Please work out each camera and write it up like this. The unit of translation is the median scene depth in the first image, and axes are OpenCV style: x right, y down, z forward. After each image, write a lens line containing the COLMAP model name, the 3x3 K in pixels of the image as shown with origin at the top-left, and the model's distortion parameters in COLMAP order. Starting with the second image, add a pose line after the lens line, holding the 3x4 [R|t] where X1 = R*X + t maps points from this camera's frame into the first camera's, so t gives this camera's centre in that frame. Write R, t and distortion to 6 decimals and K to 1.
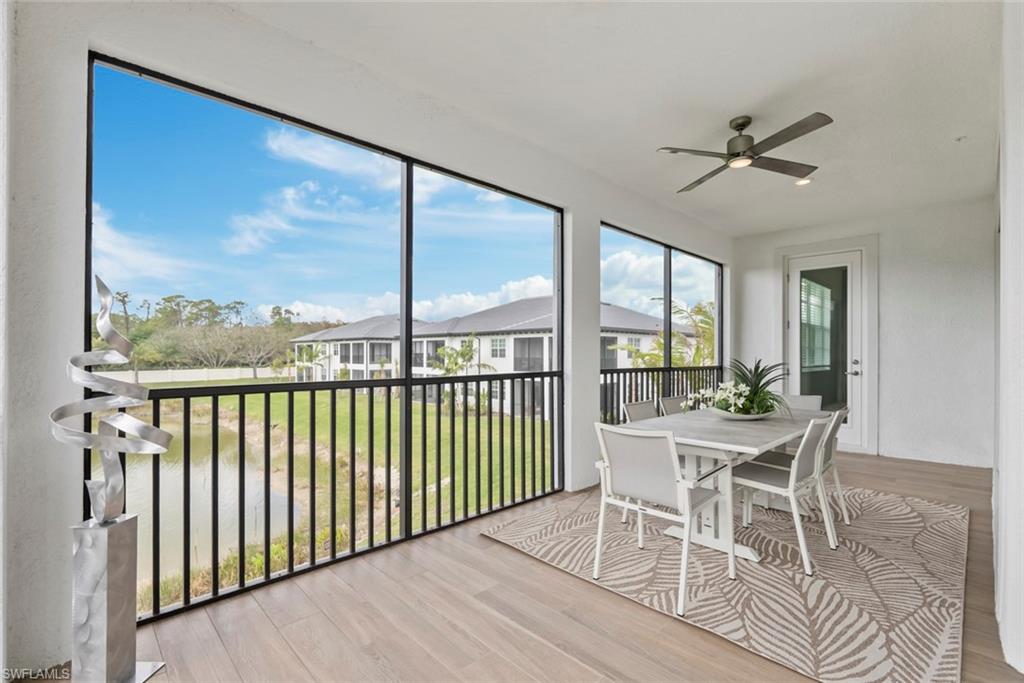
lens RADIAL K [[458.3, 0, 519.0], [0, 458.3, 348.8], [0, 0, 1]] dist [0.000838, 0.000195]
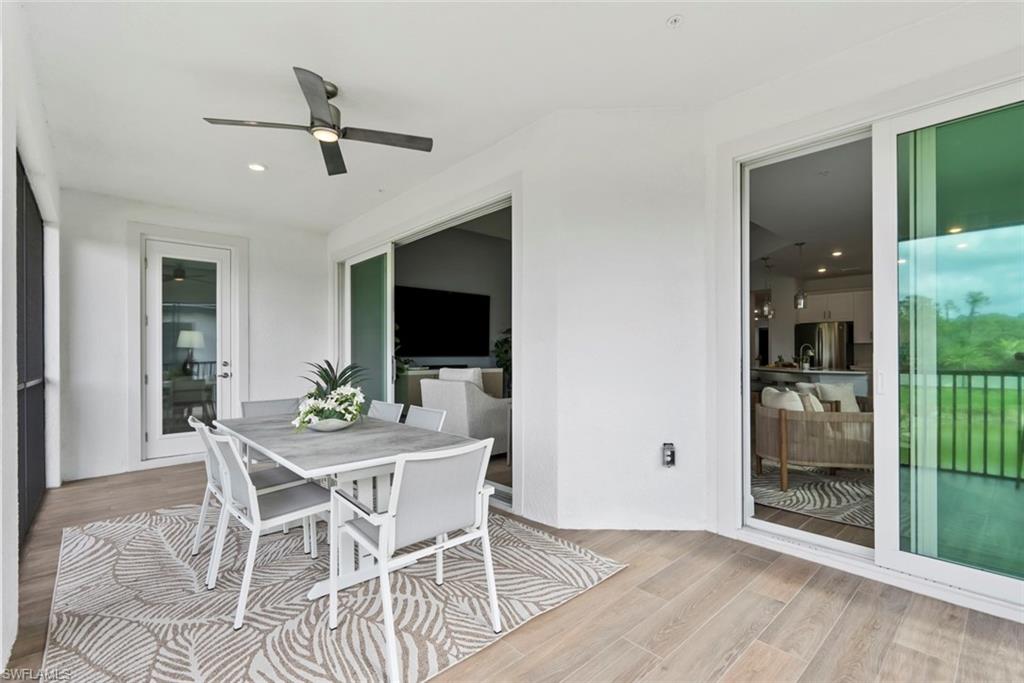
lens RADIAL K [[461.2, 0, 512.0], [0, 461.2, 356.9], [0, 0, 1]] dist [0.001021, 0.000120]
pose [[0.038316, -0.010577, 0.999210, -0.432160], [0.000275, 0.999944, 0.010575, 0.006848], [-0.999266, -0.000130, 0.038317, 0.694497]]
